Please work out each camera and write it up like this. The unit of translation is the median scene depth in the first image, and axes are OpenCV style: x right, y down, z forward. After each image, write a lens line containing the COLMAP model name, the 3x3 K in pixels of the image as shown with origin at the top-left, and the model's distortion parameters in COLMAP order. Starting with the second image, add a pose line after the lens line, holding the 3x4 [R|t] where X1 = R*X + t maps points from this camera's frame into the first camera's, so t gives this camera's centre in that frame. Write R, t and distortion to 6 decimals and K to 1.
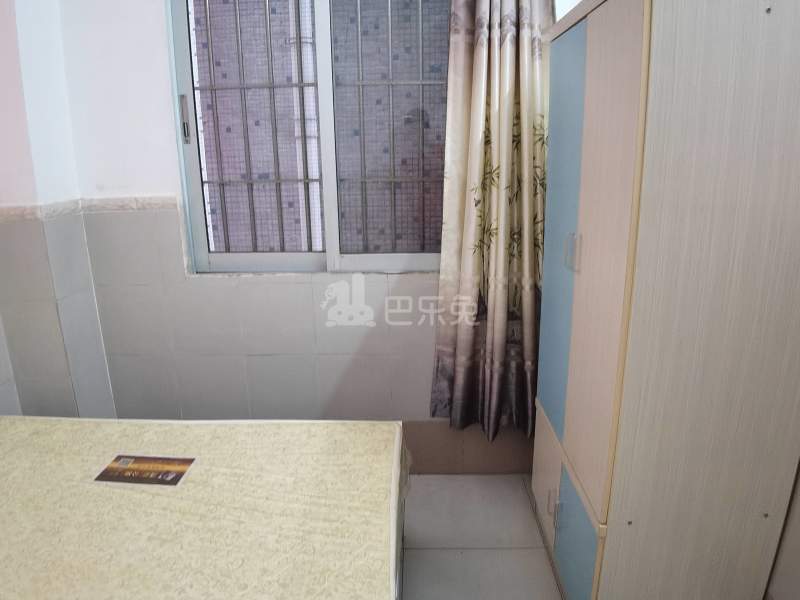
lens RADIAL K [[537.8, 0, 400.0], [0, 537.8, 300.0], [0, 0, 1]] dist [-0.067744, -0.000793]
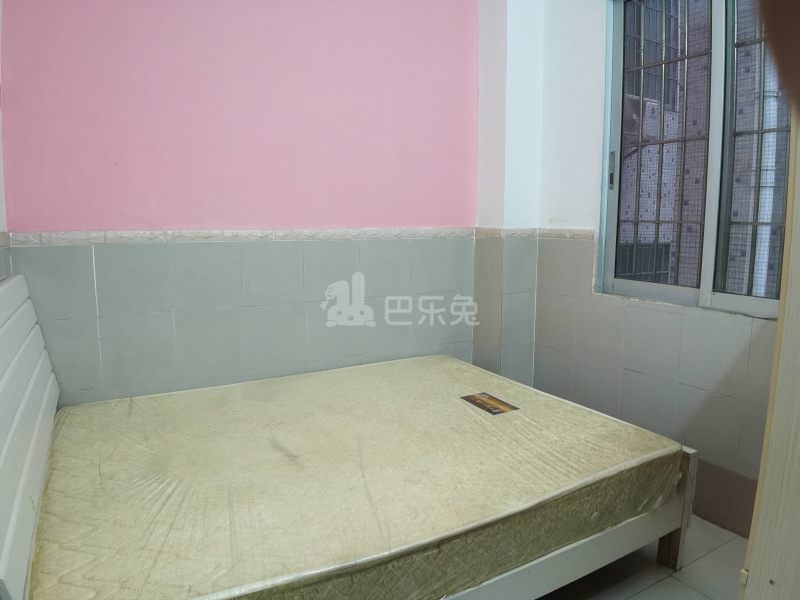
lens RADIAL K [[554.2, 0, 400.0], [0, 554.2, 300.0], [0, 0, 1]] dist [-0.092528, -0.003018]
pose [[0.522894, 0.142521, -0.840399, 0.481057], [-0.203097, 0.978359, 0.039551, 0.014054], [0.827849, 0.150002, 0.540524, -0.085194]]
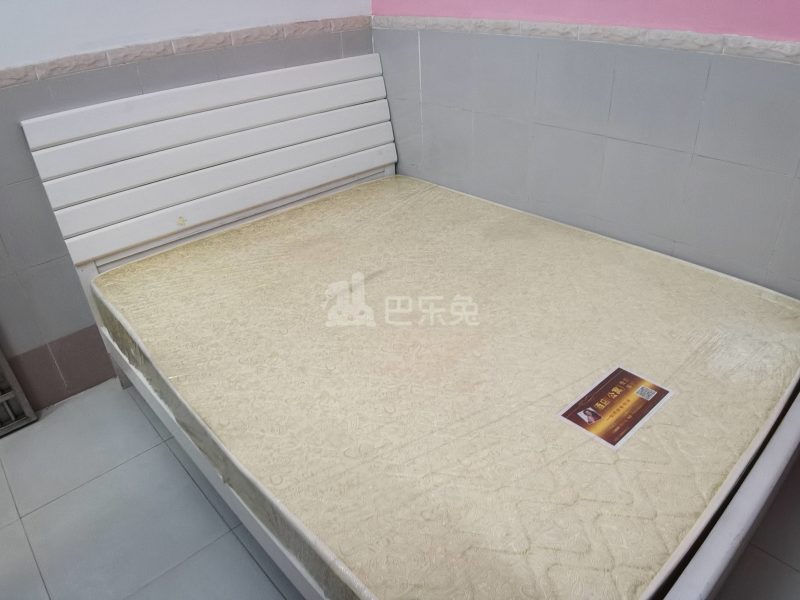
lens RADIAL K [[554.2, 0, 400.0], [0, 554.2, 300.0], [0, 0, 1]] dist [-0.092528, -0.003018]
pose [[-0.718684, 0.406329, -0.564260, 0.129389], [-0.091050, 0.749513, 0.655699, -0.236186], [0.689349, 0.522616, -0.501667, 0.784381]]
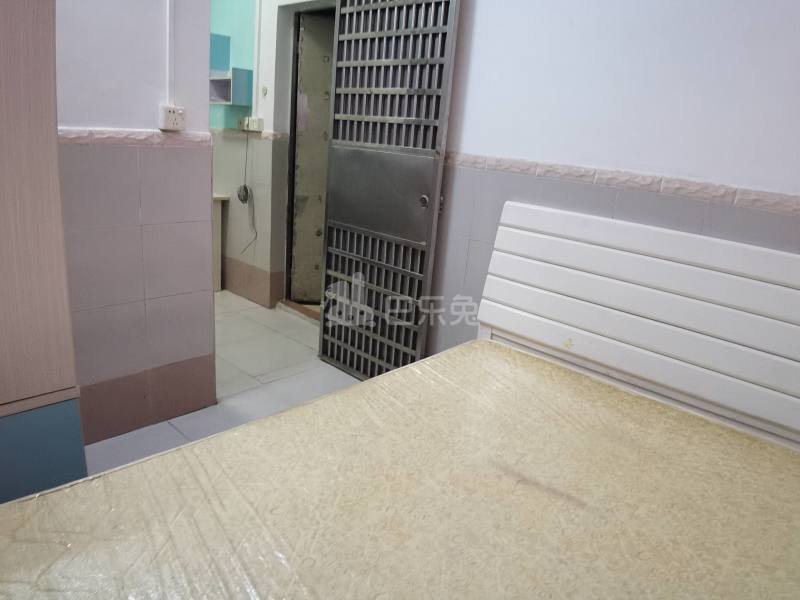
lens RADIAL K [[554.2, 0, 400.0], [0, 554.2, 300.0], [0, 0, 1]] dist [-0.092528, -0.003018]
pose [[-0.761379, -0.227982, 0.606899, -0.555199], [0.077773, 0.897249, 0.434622, -0.164993], [-0.643625, 0.378112, -0.665416, 0.738314]]
